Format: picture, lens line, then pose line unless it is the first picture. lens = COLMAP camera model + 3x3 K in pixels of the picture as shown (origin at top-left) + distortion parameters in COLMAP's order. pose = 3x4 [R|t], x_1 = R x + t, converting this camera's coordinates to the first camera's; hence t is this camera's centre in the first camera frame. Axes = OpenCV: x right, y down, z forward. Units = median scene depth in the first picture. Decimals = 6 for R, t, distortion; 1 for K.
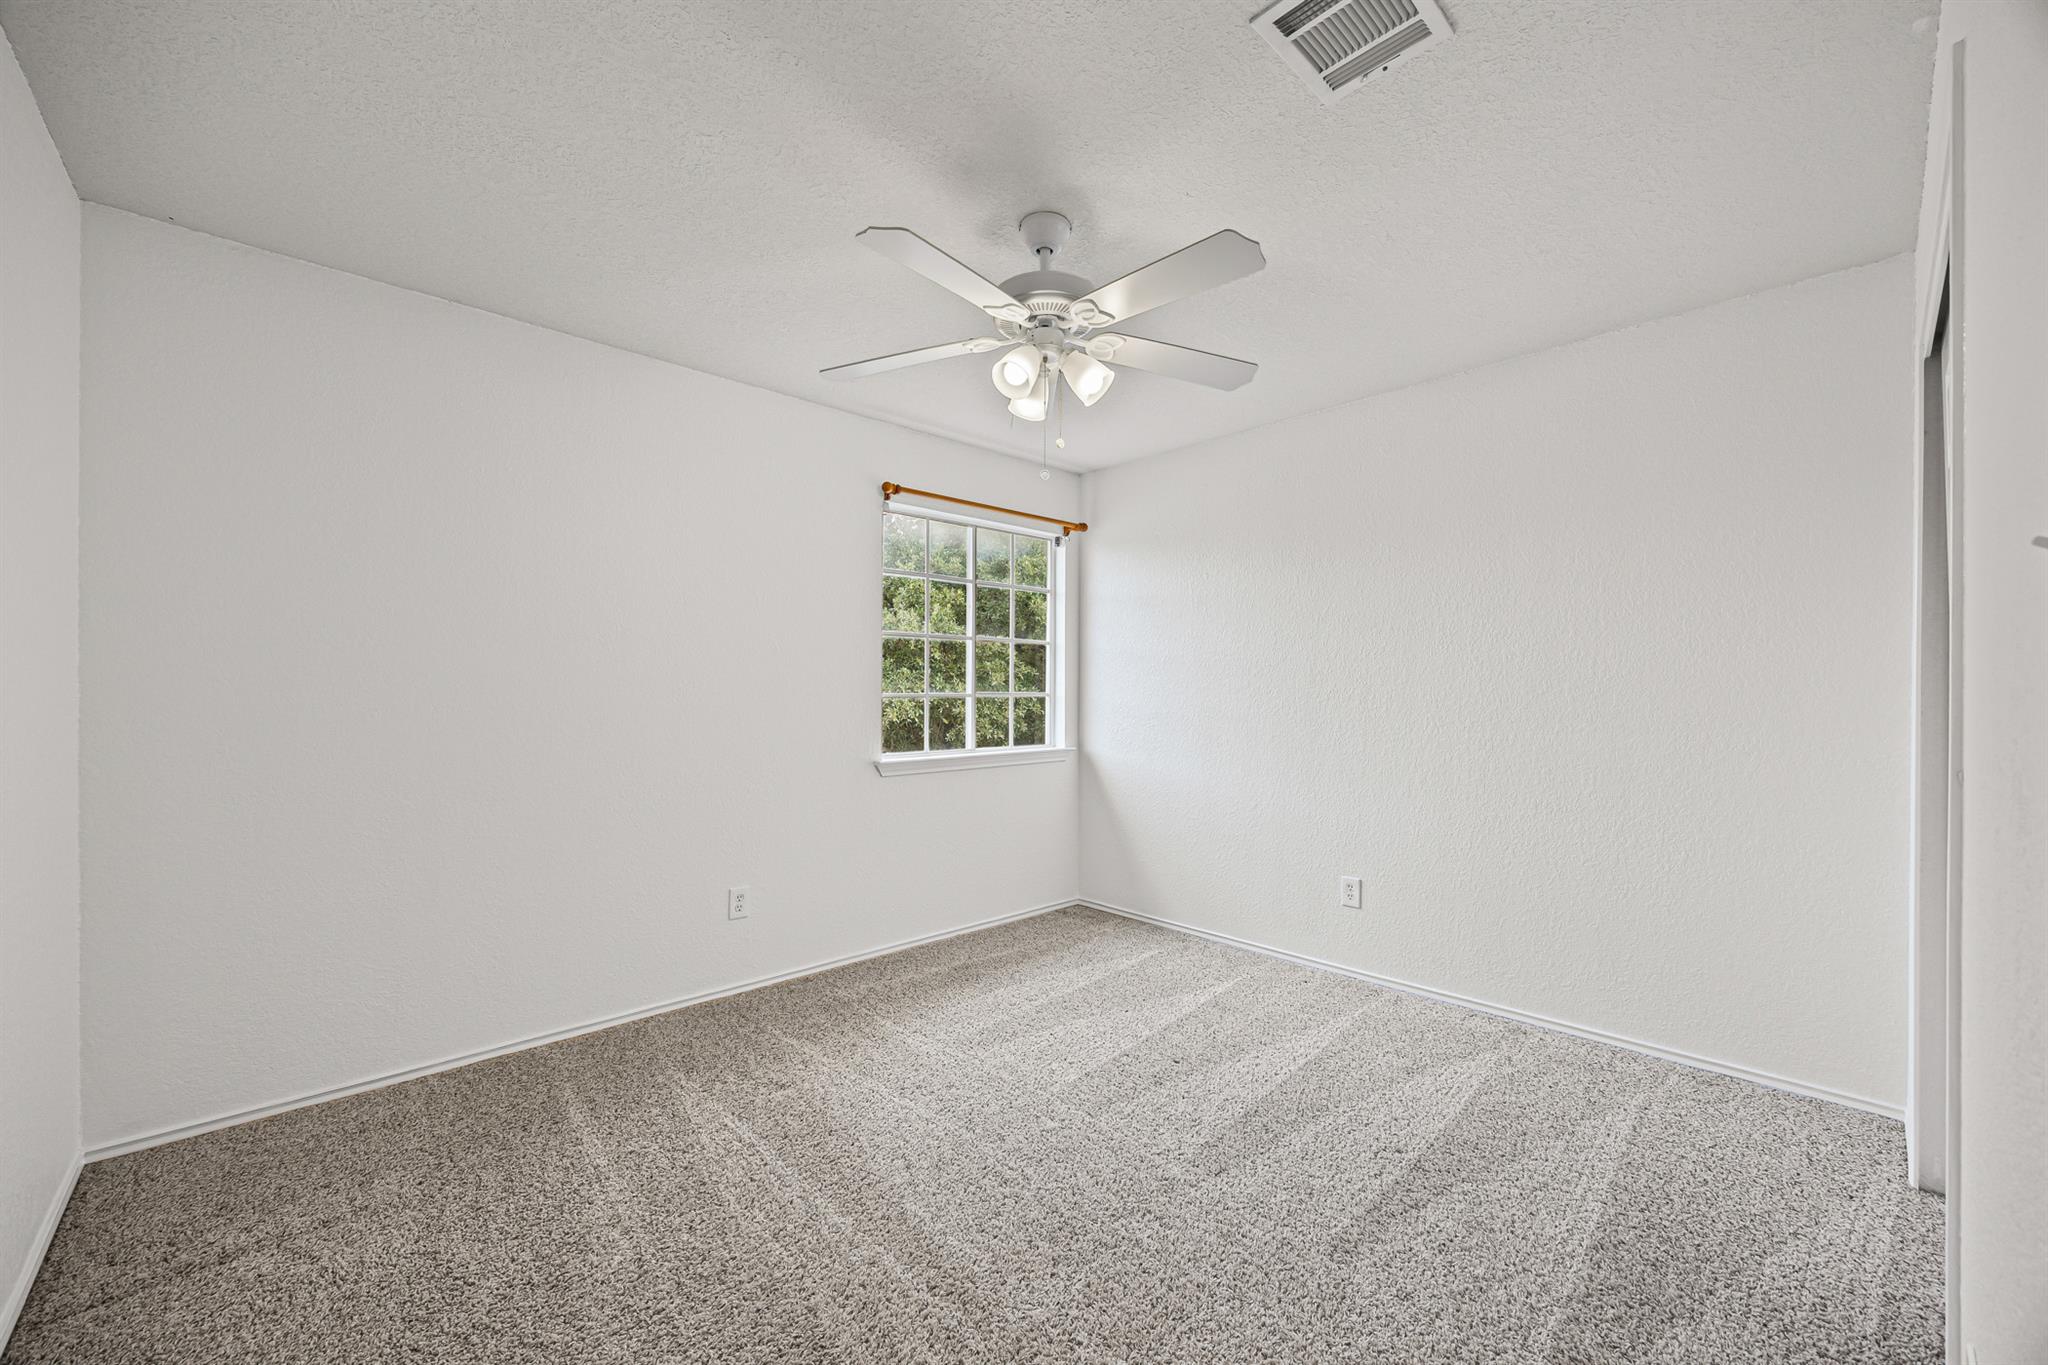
lens RADIAL K [[825.4, 0, 1022.0], [0, 825.4, 688.7], [0, 0, 1]] dist [0.000422, -0.000019]
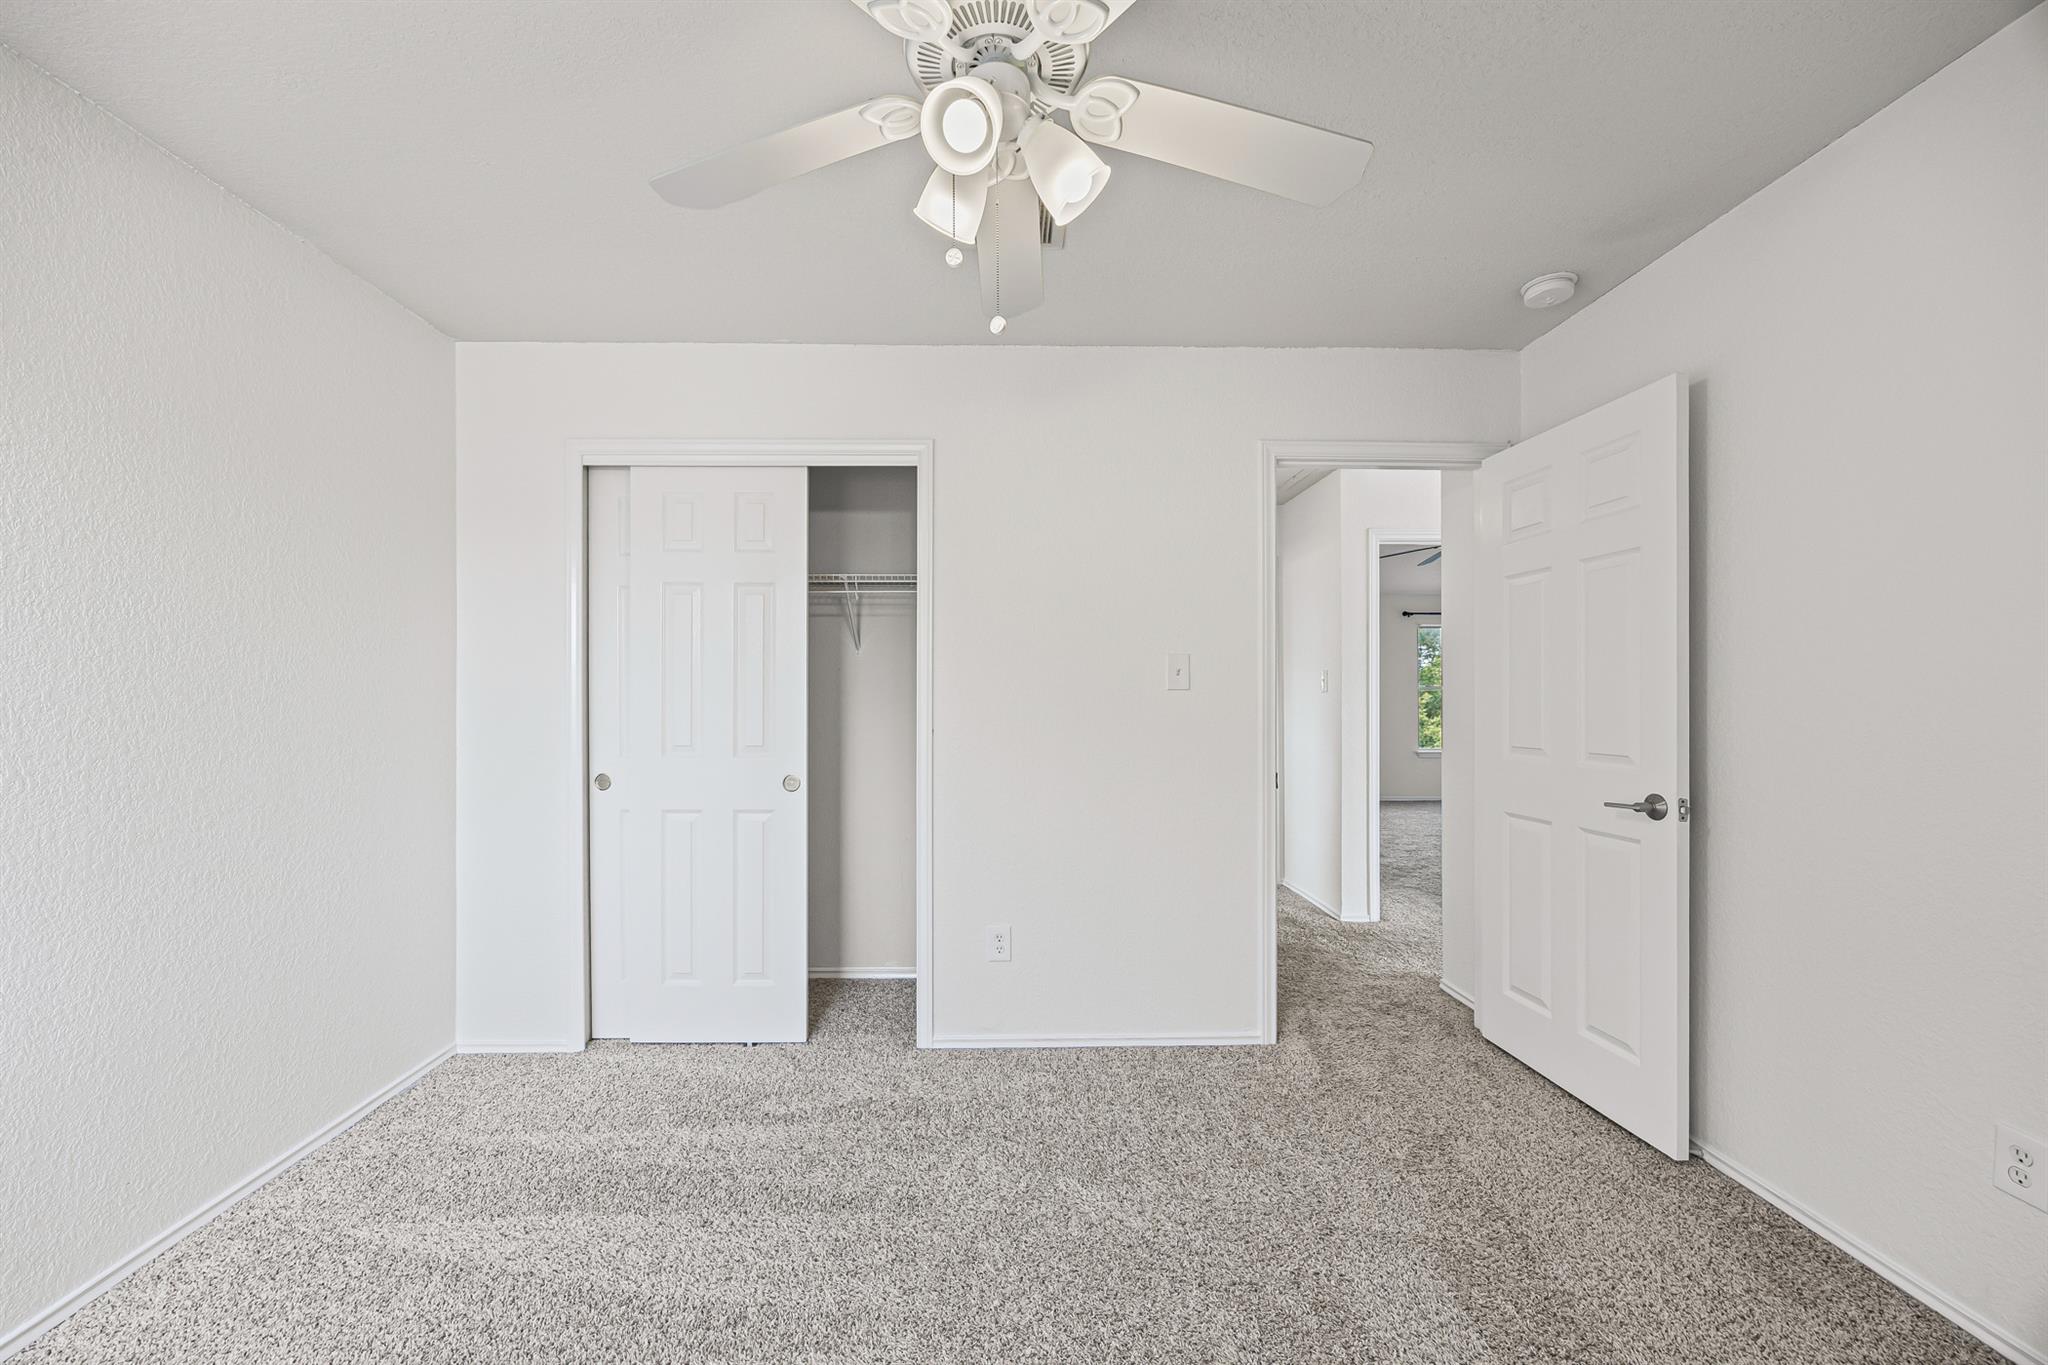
lens RADIAL K [[825.4, 0, 1016.6], [0, 825.4, 699.9], [0, 0, 1]] dist [0.000422, -0.000019]
pose [[-0.756473, -0.000603, 0.654025, -0.287088], [0.000382, 0.999999, 0.001363, 0.001111], [-0.654025, 0.001281, -0.756472, 1.130069]]
